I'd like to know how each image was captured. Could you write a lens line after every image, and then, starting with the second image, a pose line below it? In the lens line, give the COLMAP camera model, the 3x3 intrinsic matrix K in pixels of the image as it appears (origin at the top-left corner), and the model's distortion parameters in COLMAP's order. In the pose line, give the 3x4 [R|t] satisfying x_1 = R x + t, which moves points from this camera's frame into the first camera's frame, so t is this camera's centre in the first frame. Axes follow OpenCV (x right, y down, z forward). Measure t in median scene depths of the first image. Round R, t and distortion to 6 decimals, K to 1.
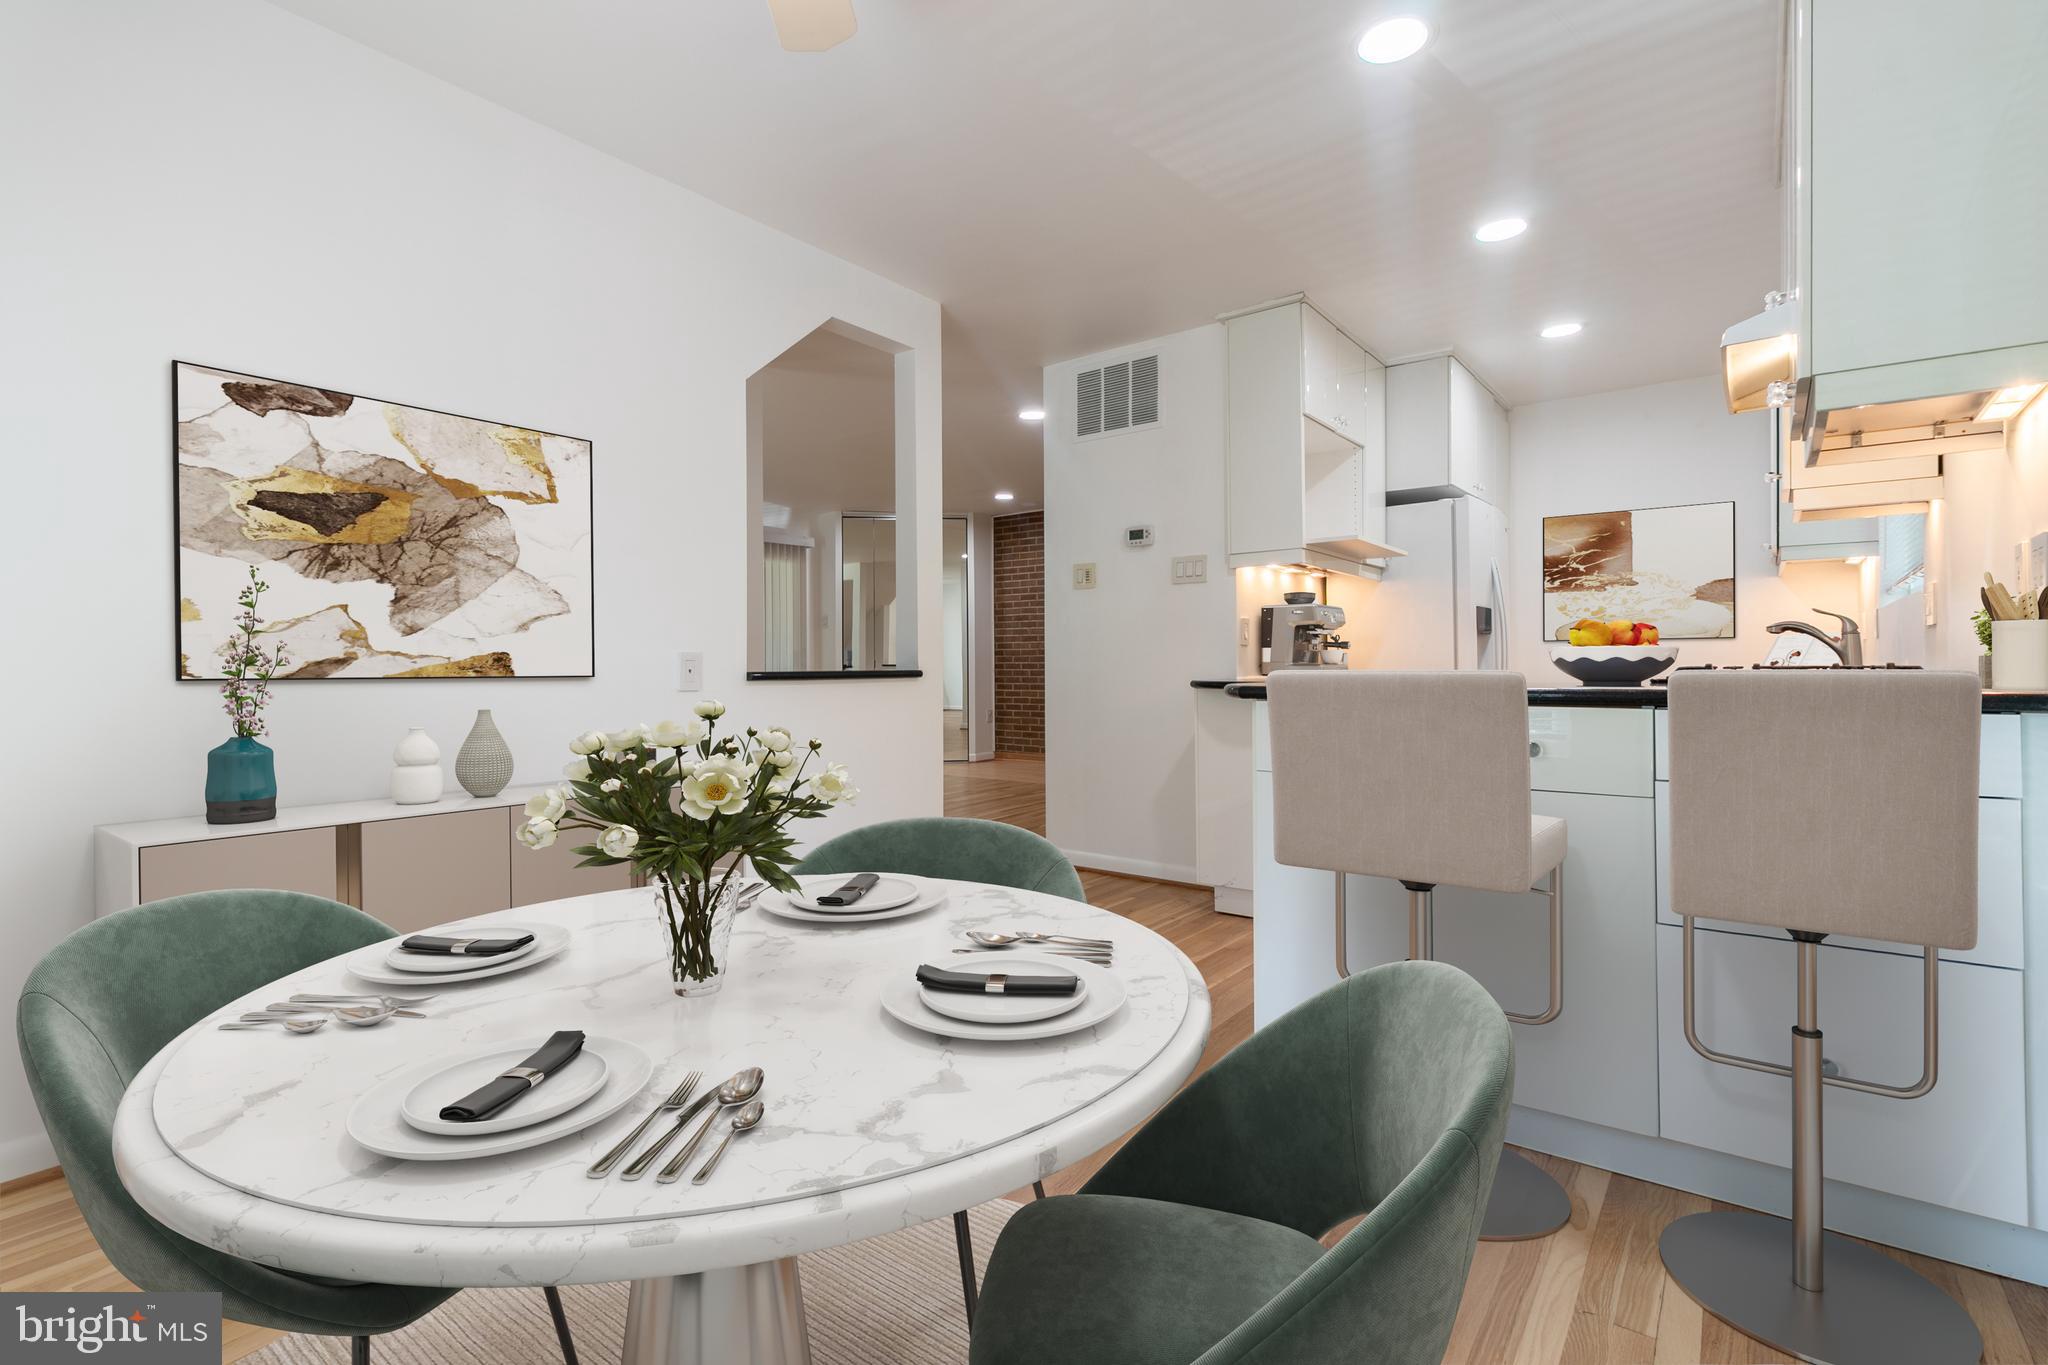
lens RADIAL K [[948.8, 0, 1036.2], [0, 948.8, 663.7], [0, 0, 1]] dist [0.001880, 0.000978]
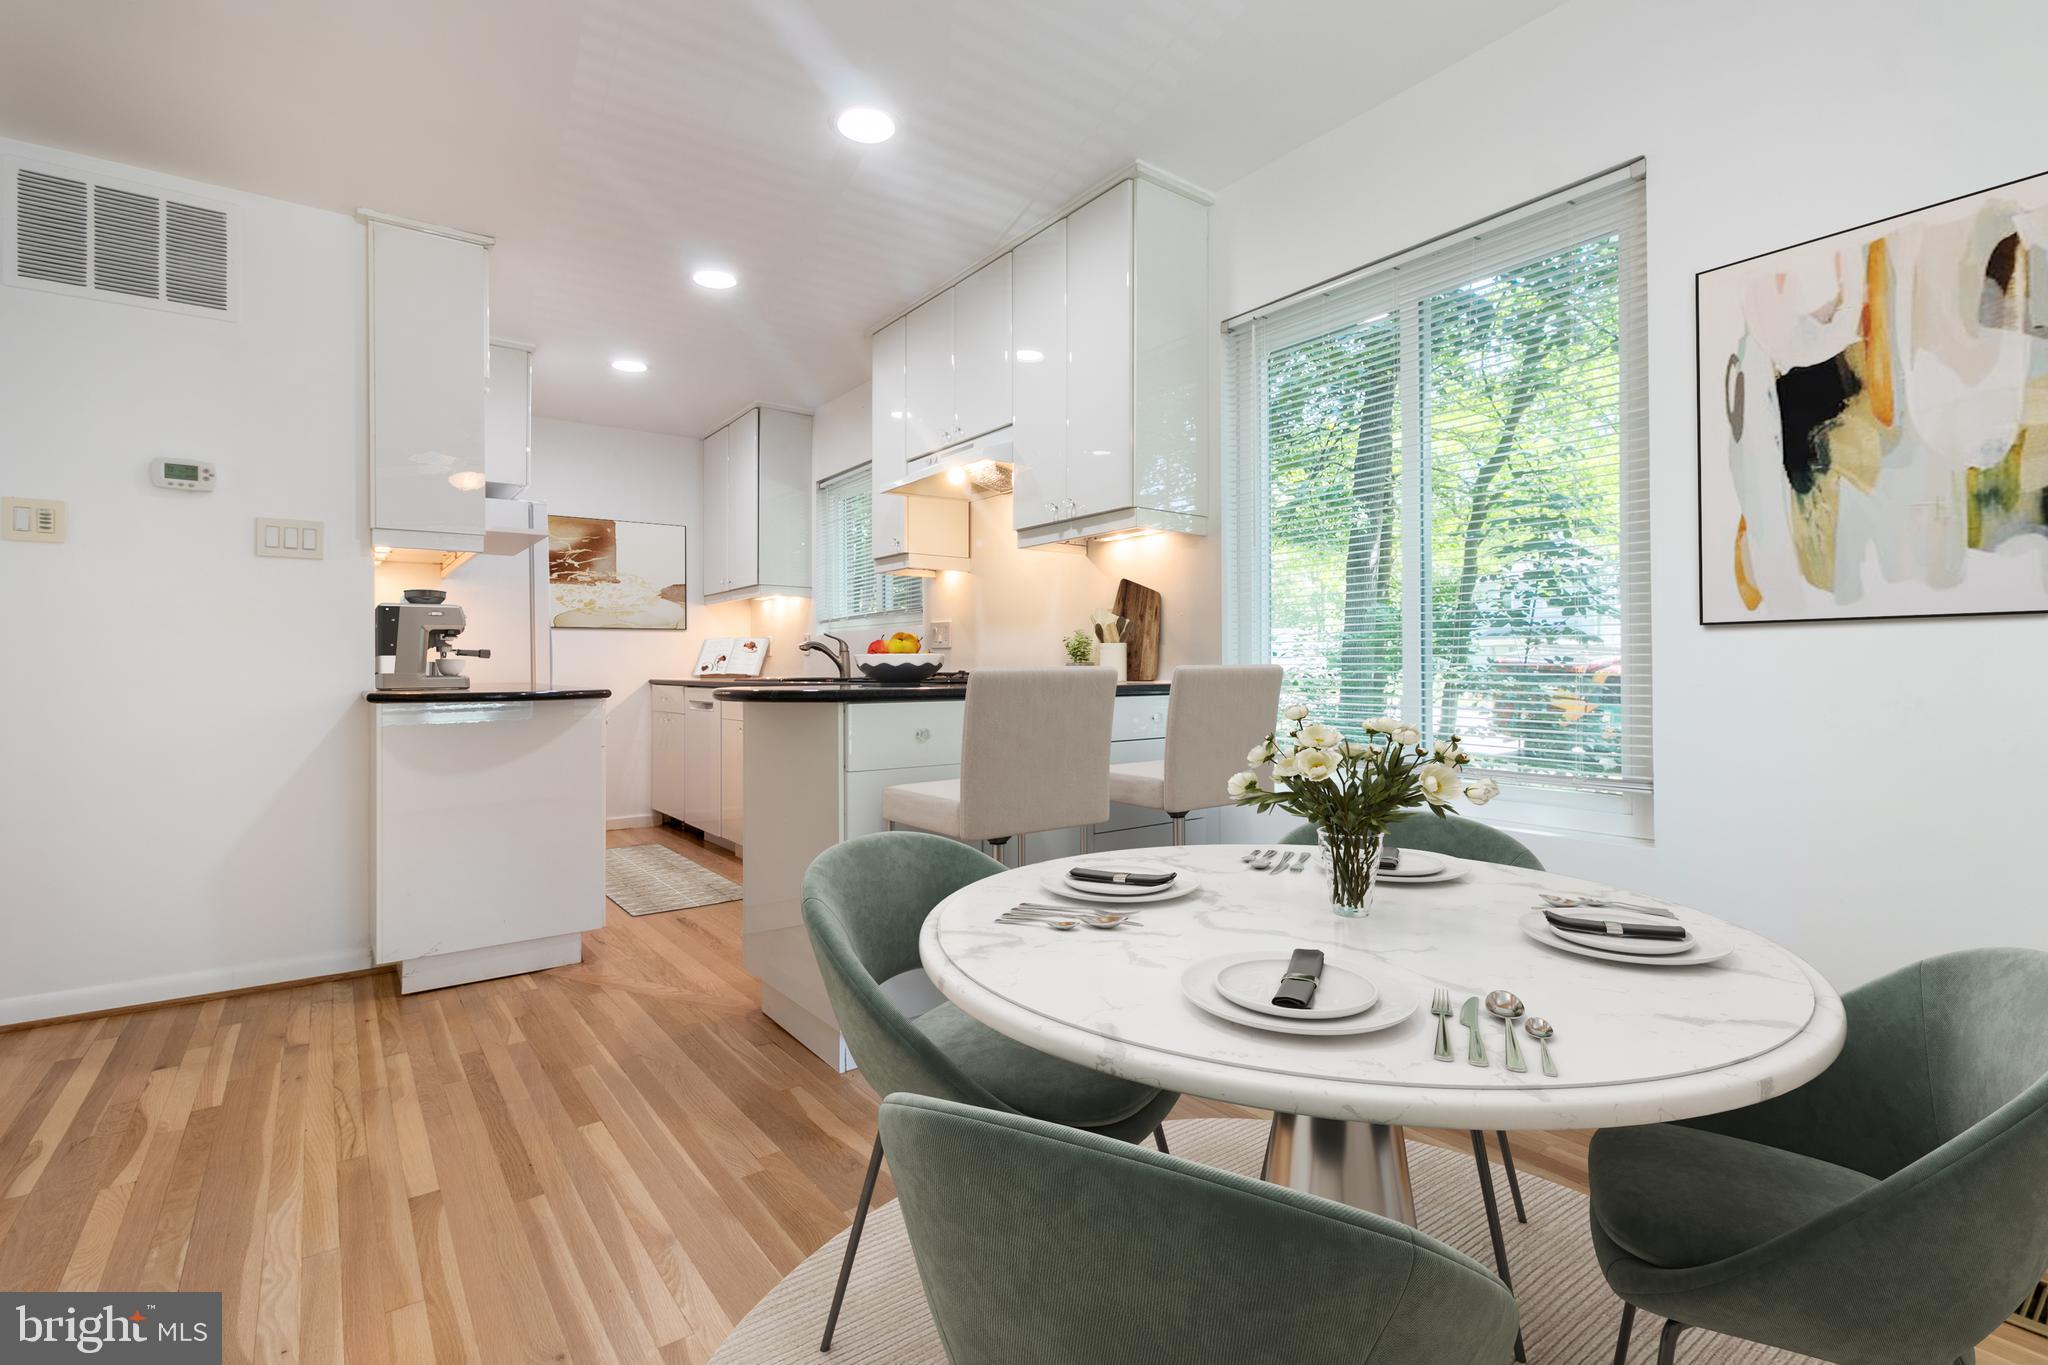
lens RADIAL K [[948.8, 0, 1034.4], [0, 948.8, 658.6], [0, 0, 1]] dist [0.001880, 0.000978]
pose [[0.266105, 0.018558, 0.963765, -0.362187], [0.003432, 0.999790, -0.020199, 0.006402], [-0.963938, 0.008683, 0.265986, 0.266427]]
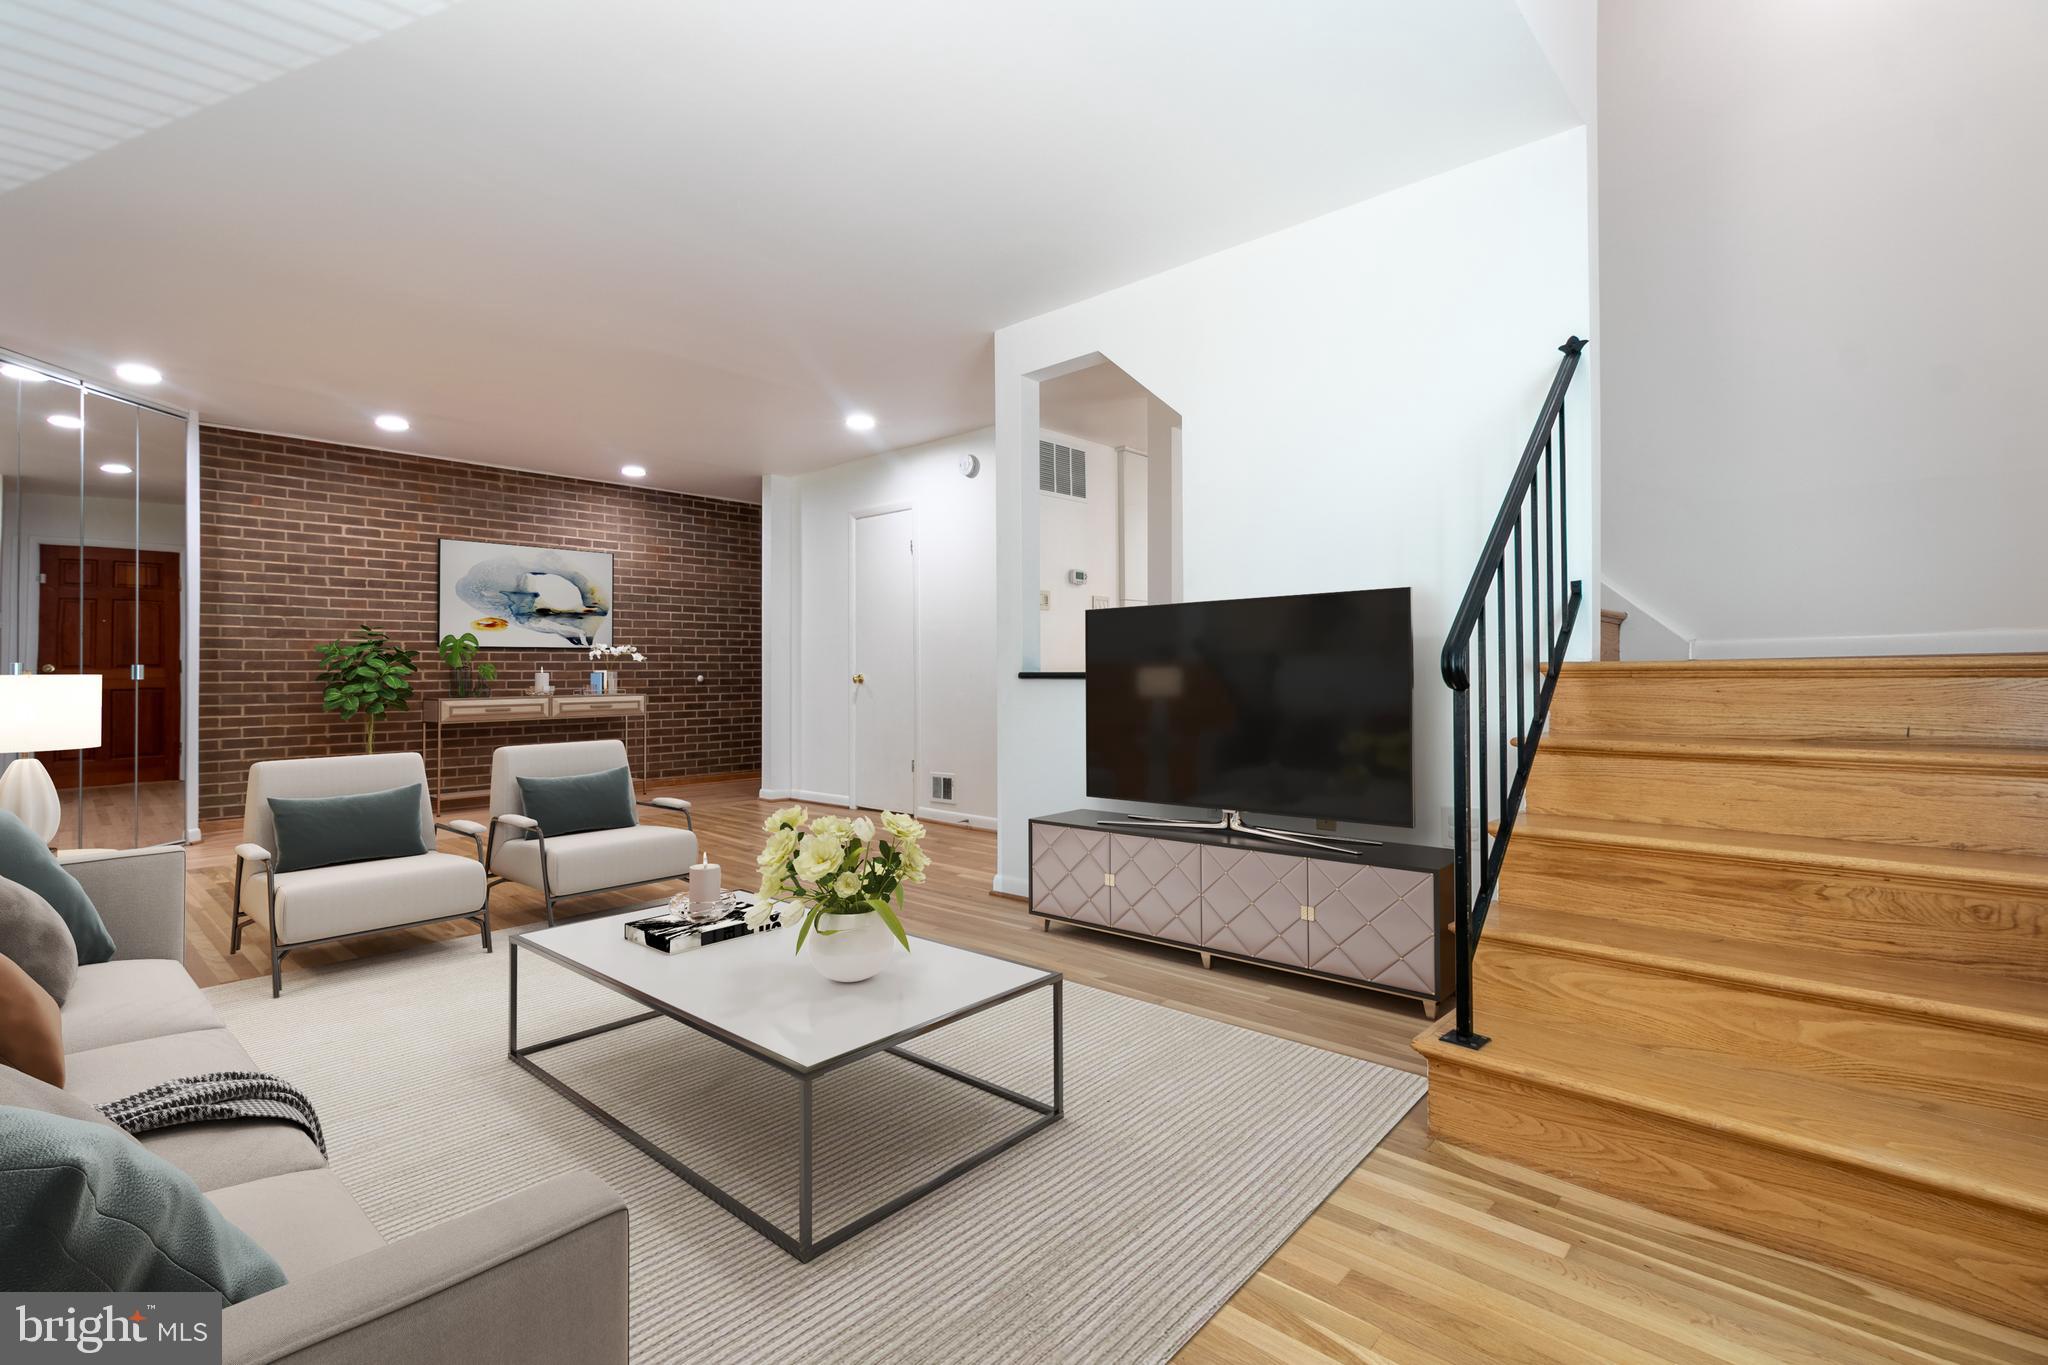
lens RADIAL K [[948.8, 0, 1026.2], [0, 948.8, 662.2], [0, 0, 1]] dist [0.001880, 0.000978]
pose [[0.072923, 0.023225, 0.997067, -1.267974], [0.005930, 0.999701, -0.023720, 0.021875], [-0.997320, 0.007643, 0.072763, 0.972214]]
